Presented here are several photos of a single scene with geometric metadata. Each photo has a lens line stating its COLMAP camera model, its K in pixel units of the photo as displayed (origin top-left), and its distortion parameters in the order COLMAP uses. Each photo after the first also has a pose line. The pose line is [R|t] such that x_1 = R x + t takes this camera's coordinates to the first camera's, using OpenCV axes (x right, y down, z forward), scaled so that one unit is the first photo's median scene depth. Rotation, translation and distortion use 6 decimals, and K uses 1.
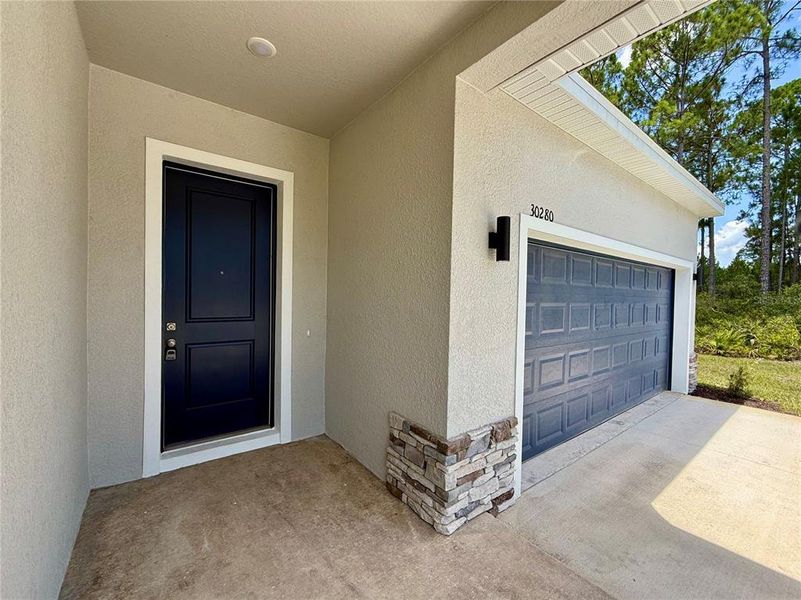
lens RADIAL K [[319.2, 0, 399.8], [0, 319.2, 302.0], [0, 0, 1]] dist [-0.000261, 0.000133]
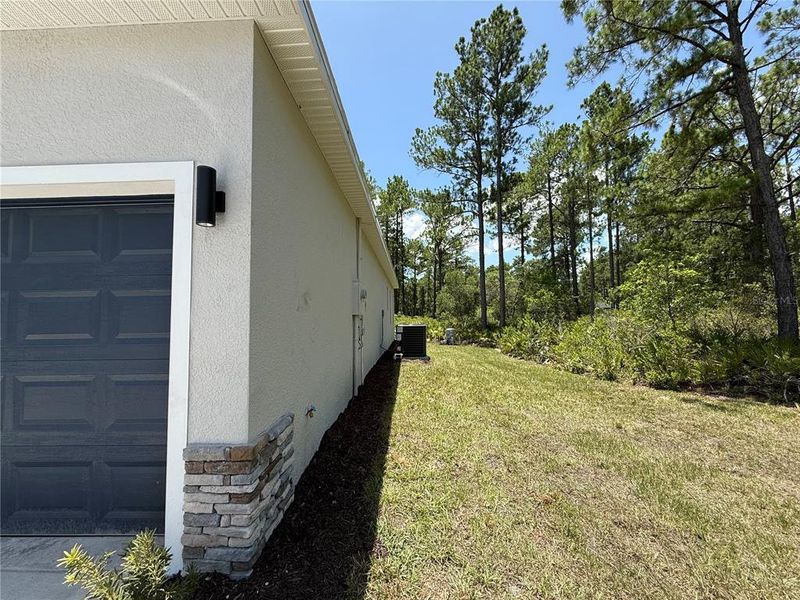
lens RADIAL K [[318.8, 0, 399.3], [0, 318.8, 302.0], [0, 0, 1]] dist [-0.000261, 0.000133]
pose [[0.785690, -0.064306, -0.615268, 1.373952], [0.018321, 0.996565, -0.080762, 0.087083], [0.618349, 0.052182, 0.784170, 0.929577]]
